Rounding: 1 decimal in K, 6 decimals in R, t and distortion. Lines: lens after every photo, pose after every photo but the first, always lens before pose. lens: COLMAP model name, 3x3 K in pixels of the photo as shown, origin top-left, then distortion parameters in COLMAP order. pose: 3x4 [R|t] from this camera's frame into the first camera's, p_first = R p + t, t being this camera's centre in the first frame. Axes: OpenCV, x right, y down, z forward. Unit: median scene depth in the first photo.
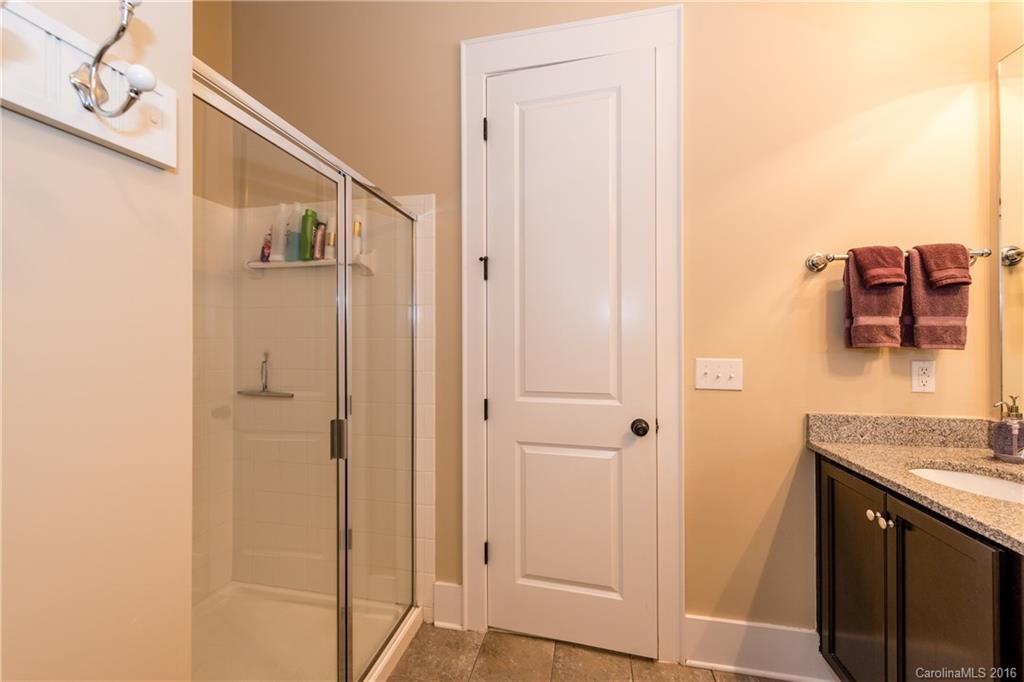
lens RADIAL K [[401.8, 0, 511.3], [0, 401.8, 339.7], [0, 0, 1]] dist [0.002354, 0.000219]
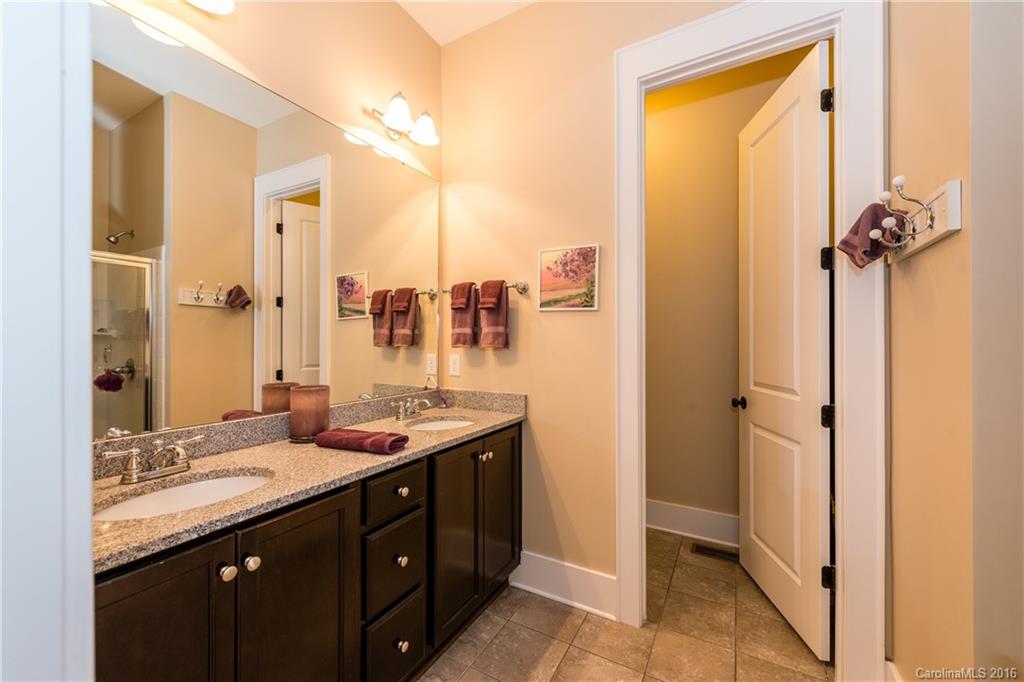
lens RADIAL K [[401.8, 0, 511.3], [0, 401.8, 339.7], [0, 0, 1]] dist [0.002354, 0.000219]
pose [[-0.947666, 0.001725, 0.319260, 0.161637], [-0.000288, 0.999980, -0.006259, -0.005892], [-0.319264, -0.006023, -0.947647, 1.866627]]
